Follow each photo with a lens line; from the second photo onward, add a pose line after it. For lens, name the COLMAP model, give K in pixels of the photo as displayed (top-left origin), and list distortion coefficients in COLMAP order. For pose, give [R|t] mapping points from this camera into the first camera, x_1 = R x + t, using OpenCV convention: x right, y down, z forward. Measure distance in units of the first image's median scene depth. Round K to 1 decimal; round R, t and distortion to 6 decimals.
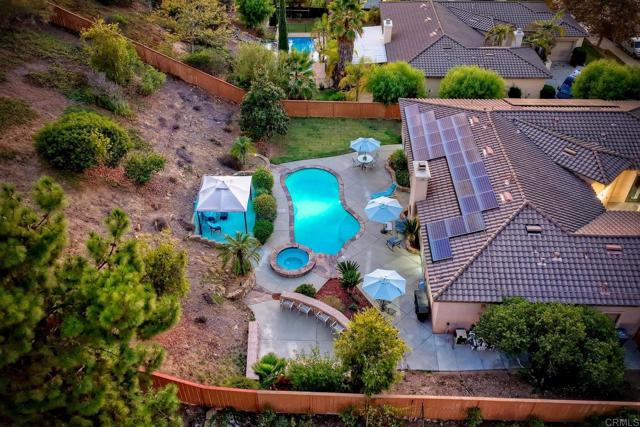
lens RADIAL K [[531.8, 0, 320.3], [0, 531.8, 213.2], [0, 0, 1]] dist [-0.015066, 0.036528]
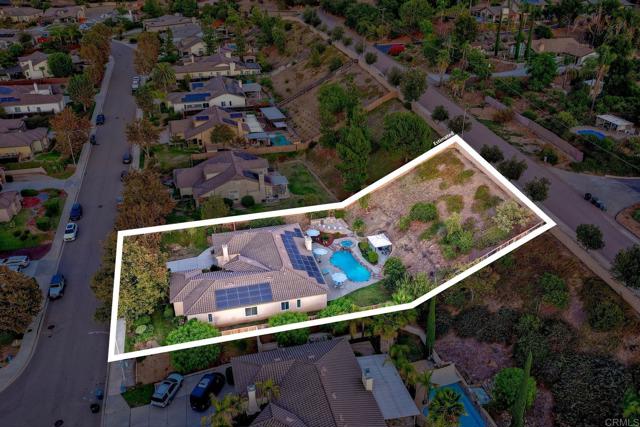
lens RADIAL K [[531.8, 0, 320.8], [0, 531.8, 213.2], [0, 0, 1]] dist [-0.015066, 0.036528]
pose [[-0.958073, 0.139929, -0.250033, 0.727059], [-0.172035, 0.416911, 0.892519, -2.358105], [0.229131, 0.898112, -0.375358, 1.769217]]
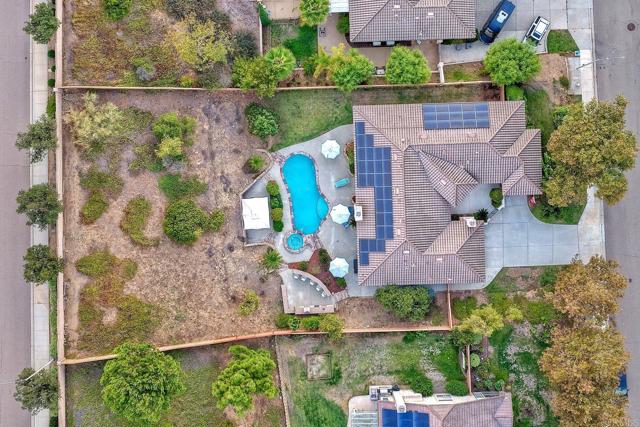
lens RADIAL K [[773.4, 0, 320.0], [0, 773.4, 158.0], [0, 0, 1]] dist [-0.010409, 0.000000]
pose [[0.997812, -0.066090, -0.001951, 0.064243], [0.043086, 0.627567, 0.777369, -2.236767], [-0.050152, -0.775752, 0.629042, -0.569158]]
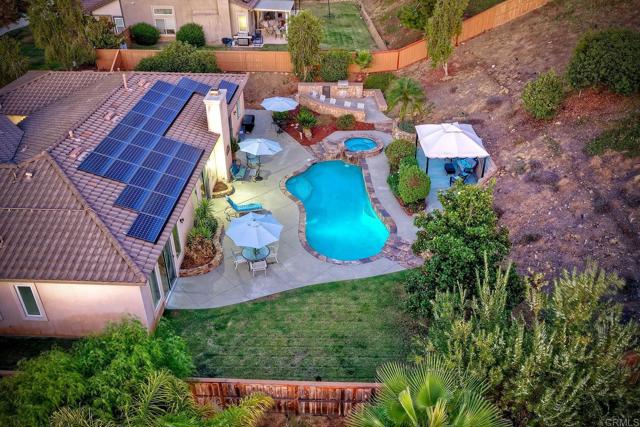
lens RADIAL K [[531.8, 0, 319.1], [0, 531.8, 213.4], [0, 0, 1]] dist [-0.015066, 0.036528]
pose [[-0.999885, -0.003964, 0.014655, 0.010210], [0.012610, 0.320714, 0.947092, -0.769731], [-0.008454, 0.947168, -0.320627, 1.346092]]
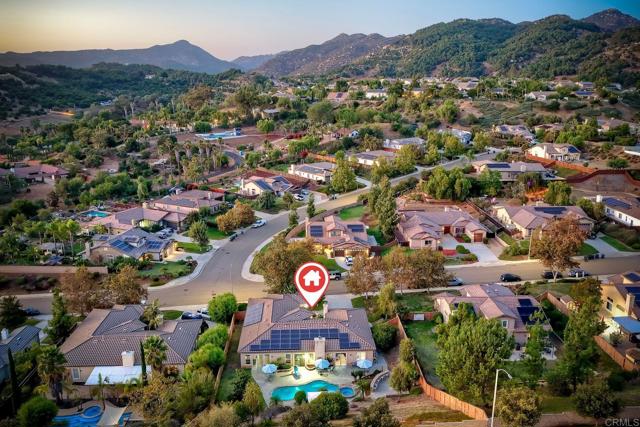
lens RADIAL K [[531.8, 0, 316.4], [0, 531.8, 212.3], [0, 0, 1]] dist [-0.015066, 0.036528]
pose [[-0.070267, -0.245221, 0.966917, -1.977465], [0.627838, 0.742368, 0.233899, -1.062661], [-0.775166, 0.623503, 0.101795, 0.343060]]
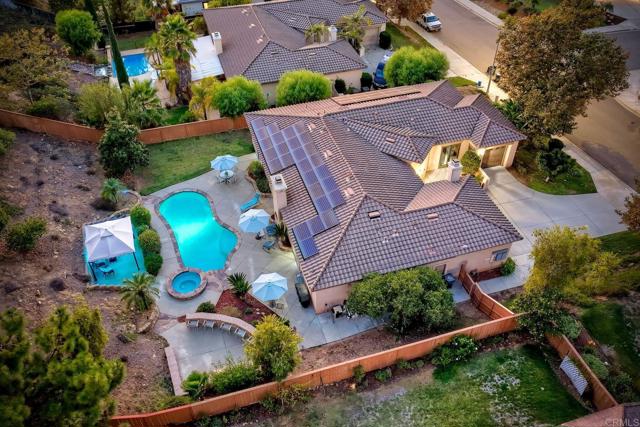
lens RADIAL K [[531.8, 0, 321.3], [0, 531.8, 211.0], [0, 0, 1]] dist [-0.015066, 0.036528]
pose [[0.943700, -0.222036, 0.245217, -0.023093], [0.207658, 0.974644, 0.083354, -0.092248], [-0.257506, -0.027740, 0.965878, -0.162628]]
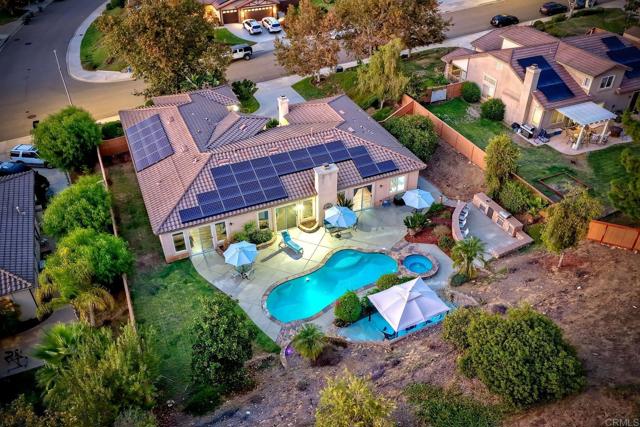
lens RADIAL K [[531.8, 0, 320.6], [0, 531.8, 210.9], [0, 0, 1]] dist [-0.015066, 0.036528]
pose [[-0.432149, -0.529267, 0.730153, -0.685266], [0.568220, 0.468908, 0.676204, -0.802264], [-0.700267, 0.707108, 0.098102, 0.886728]]
